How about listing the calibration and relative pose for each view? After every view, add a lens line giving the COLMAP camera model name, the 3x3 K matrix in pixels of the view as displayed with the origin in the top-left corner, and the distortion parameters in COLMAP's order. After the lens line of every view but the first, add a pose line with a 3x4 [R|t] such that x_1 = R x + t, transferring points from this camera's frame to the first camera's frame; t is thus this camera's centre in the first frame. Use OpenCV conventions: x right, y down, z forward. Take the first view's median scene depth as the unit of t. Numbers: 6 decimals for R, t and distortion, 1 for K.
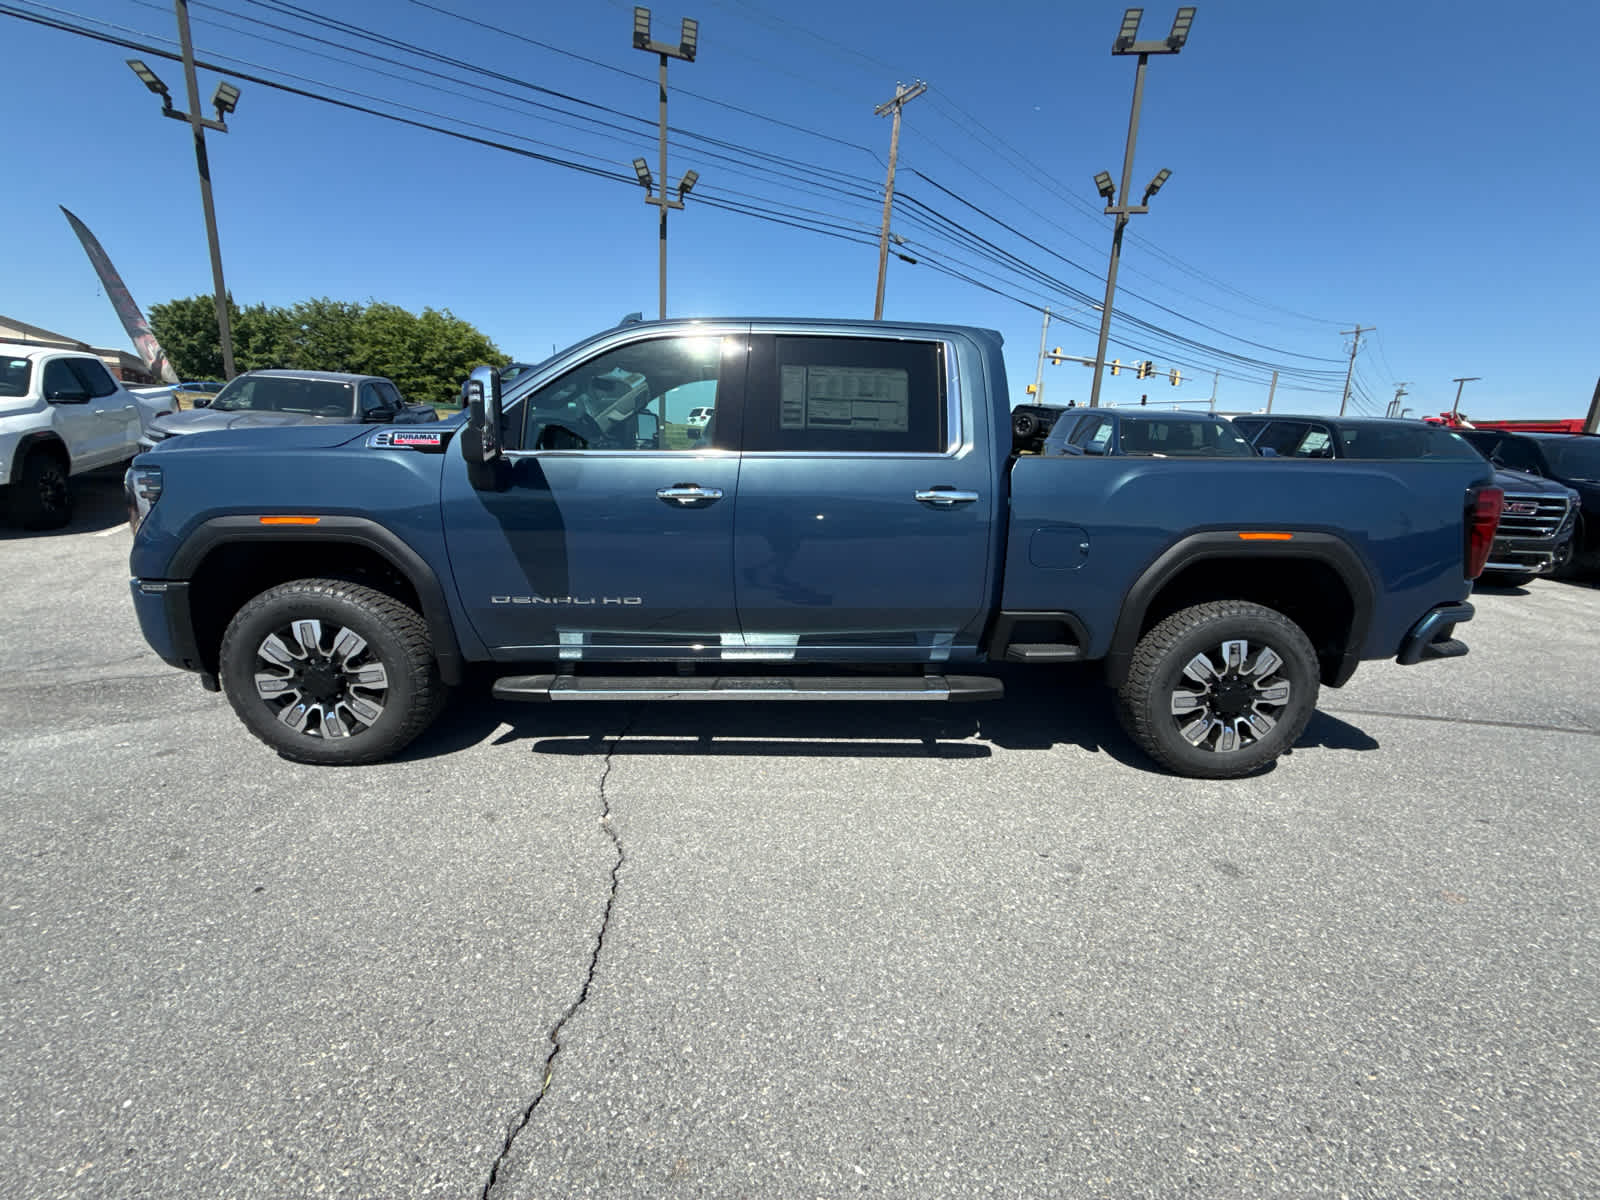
lens RADIAL K [[630.7, 0, 802.5], [0, 630.7, 606.9], [0, 0, 1]] dist [-0.000327, 0.000046]
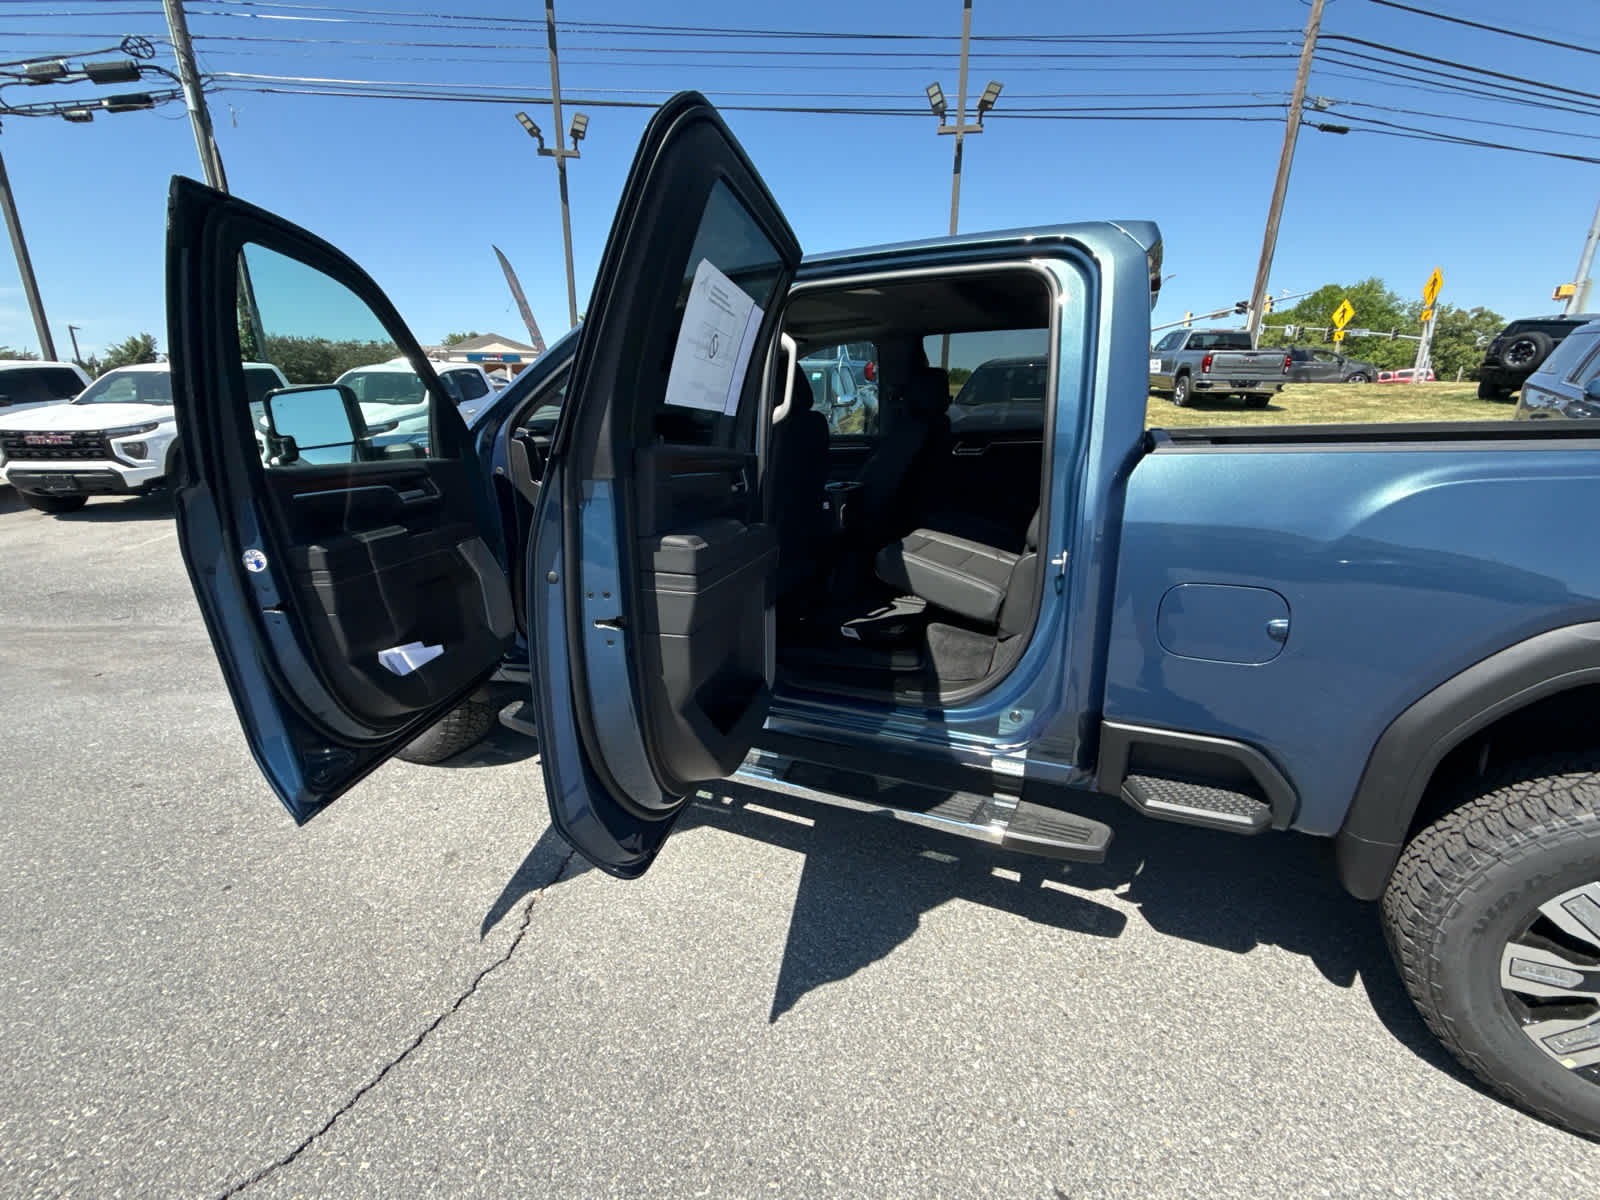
lens RADIAL K [[671.8, 0, 803.7], [0, 671.8, 609.2], [0, 0, 1]] dist [0.000855, -0.000379]
pose [[0.882240, 0.087621, -0.462575, 0.309948], [-0.068567, 0.995966, 0.057884, -0.098870], [0.465781, -0.019350, 0.884689, 0.293613]]
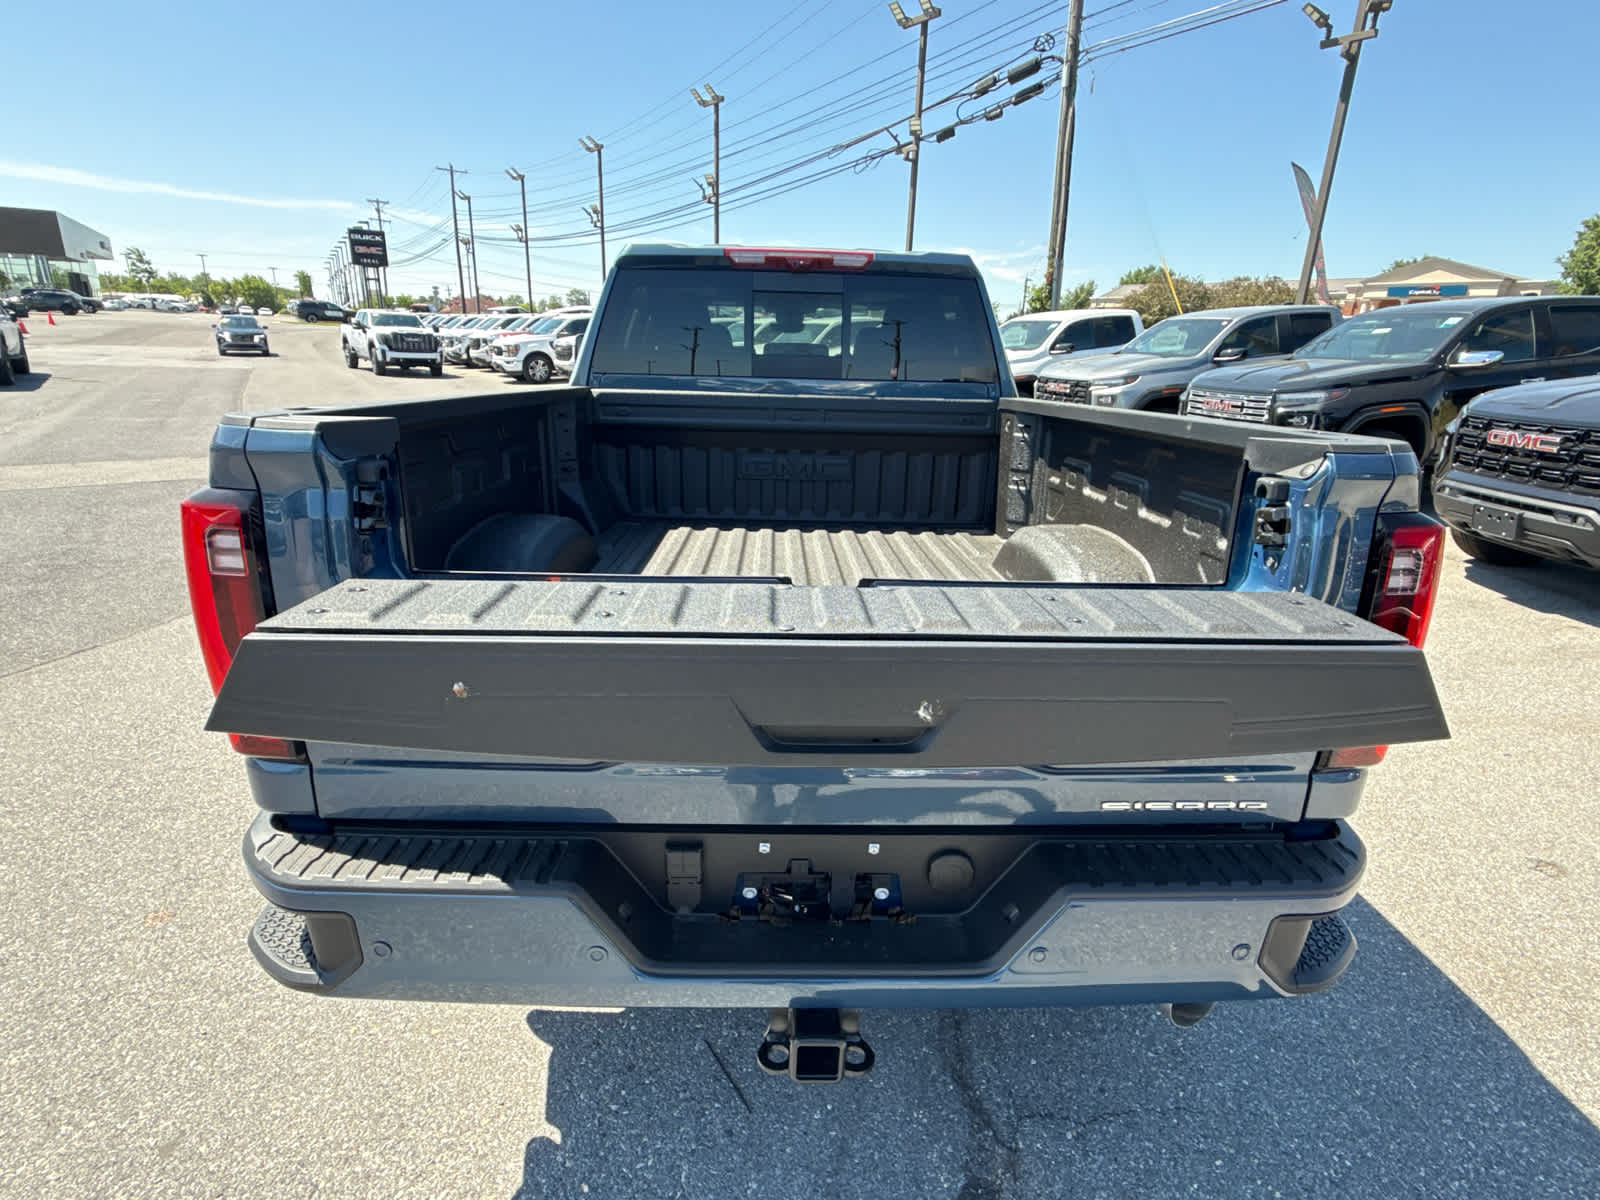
lens RADIAL K [[798.6, 0, 803.6], [0, 798.6, 612.5], [0, 0, 1]] dist [0.002558, -0.001206]
pose [[0.001637, 0.274861, -0.961483, 1.359107], [-0.260378, 0.928436, 0.264970, -0.289328], [0.965505, 0.249915, 0.073088, 1.153198]]
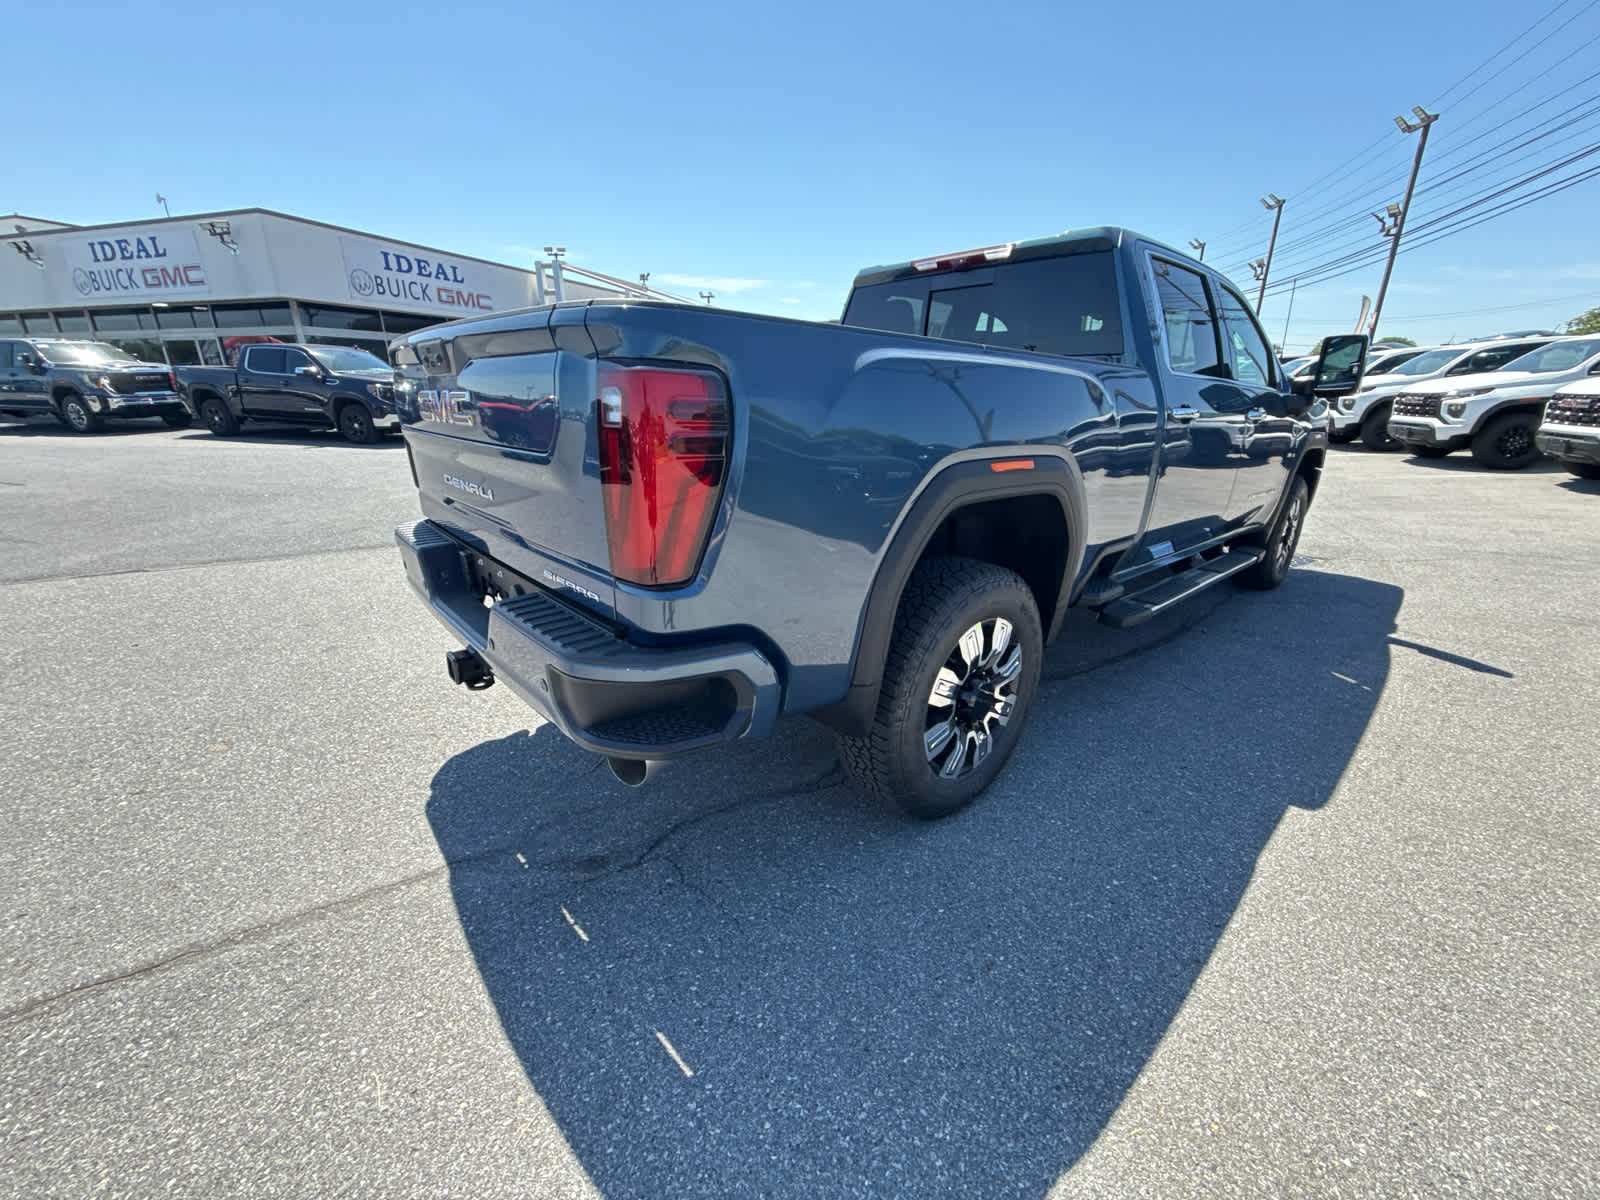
lens RADIAL K [[630.7, 0, 803.5], [0, 630.7, 605.6], [0, 0, 1]] dist [-0.000327, 0.000046]
pose [[-0.758417, 0.167420, -0.629900, 1.151854], [-0.189084, 0.868365, 0.458463, -0.370599], [0.623740, 0.466810, -0.626926, 1.806980]]
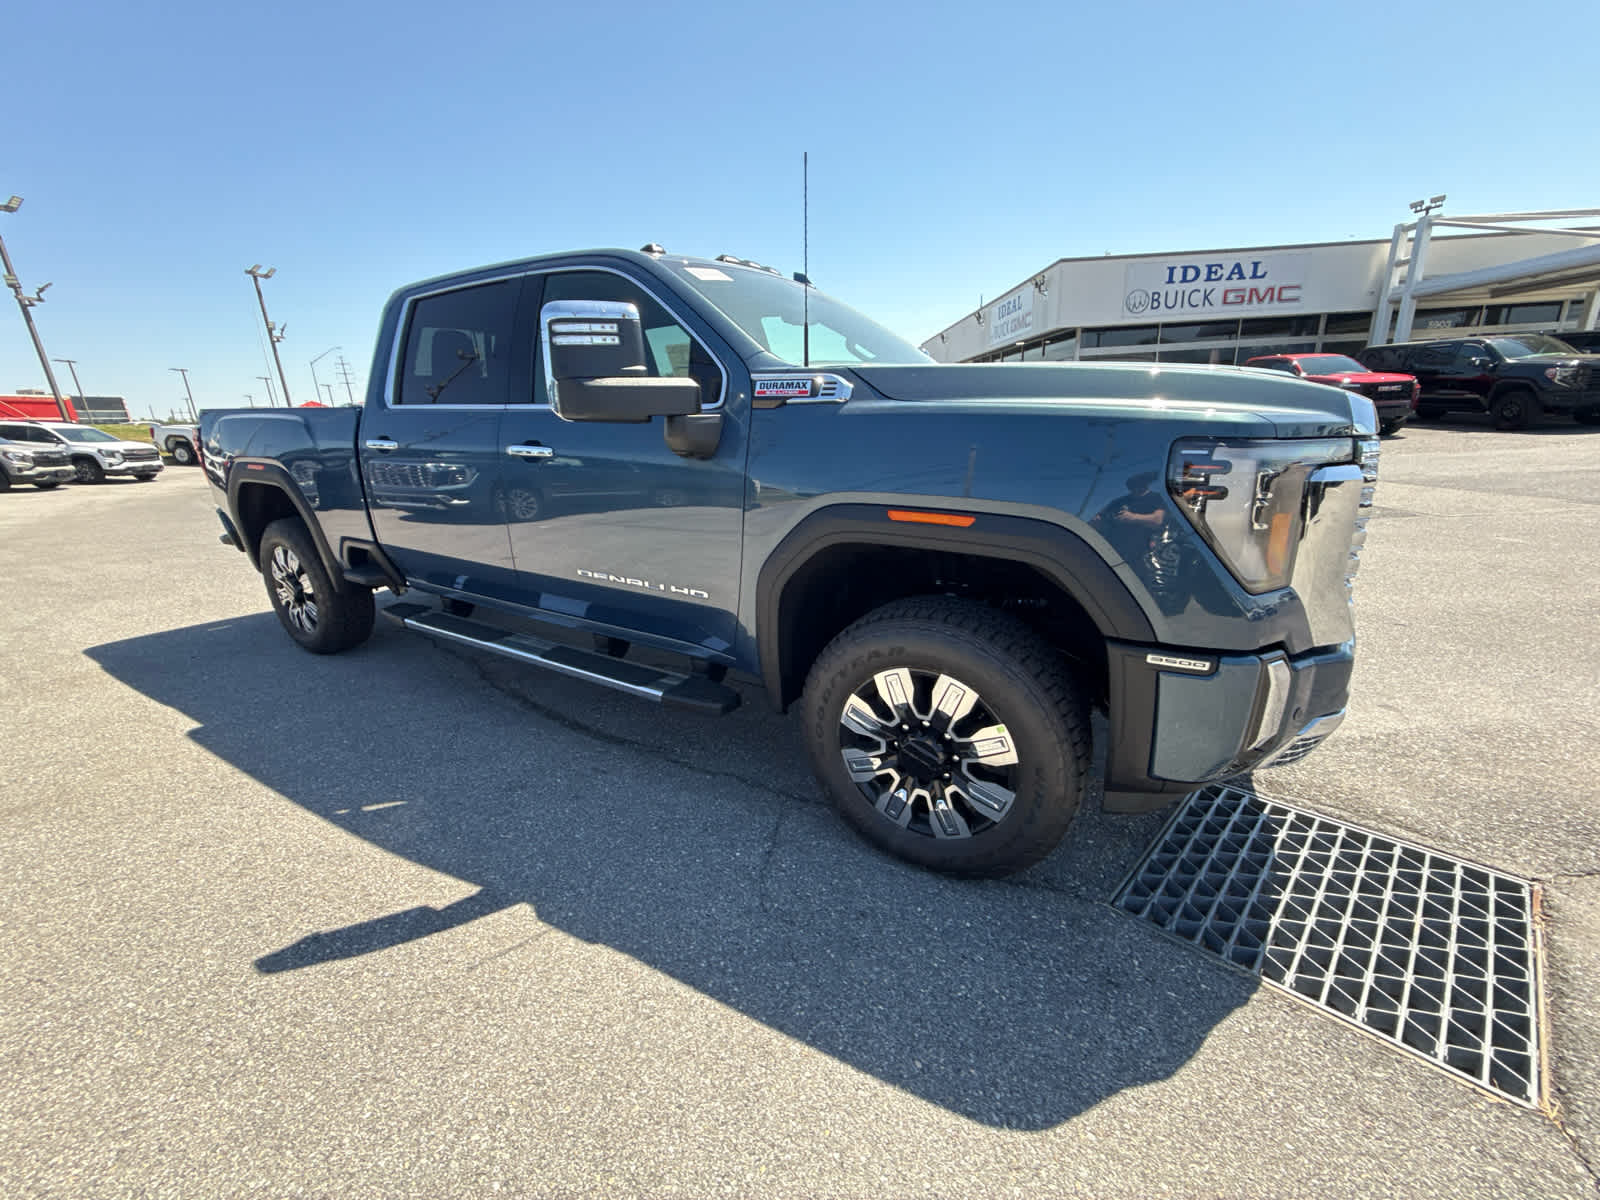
lens RADIAL K [[630.7, 0, 809.0], [0, 630.7, 610.9], [0, 0, 1]] dist [-0.000327, 0.000046]
pose [[-0.844095, -0.169906, 0.508562, -0.901301], [0.130416, 0.854929, 0.502084, -0.478796], [-0.520091, 0.490131, -0.699483, 1.915731]]
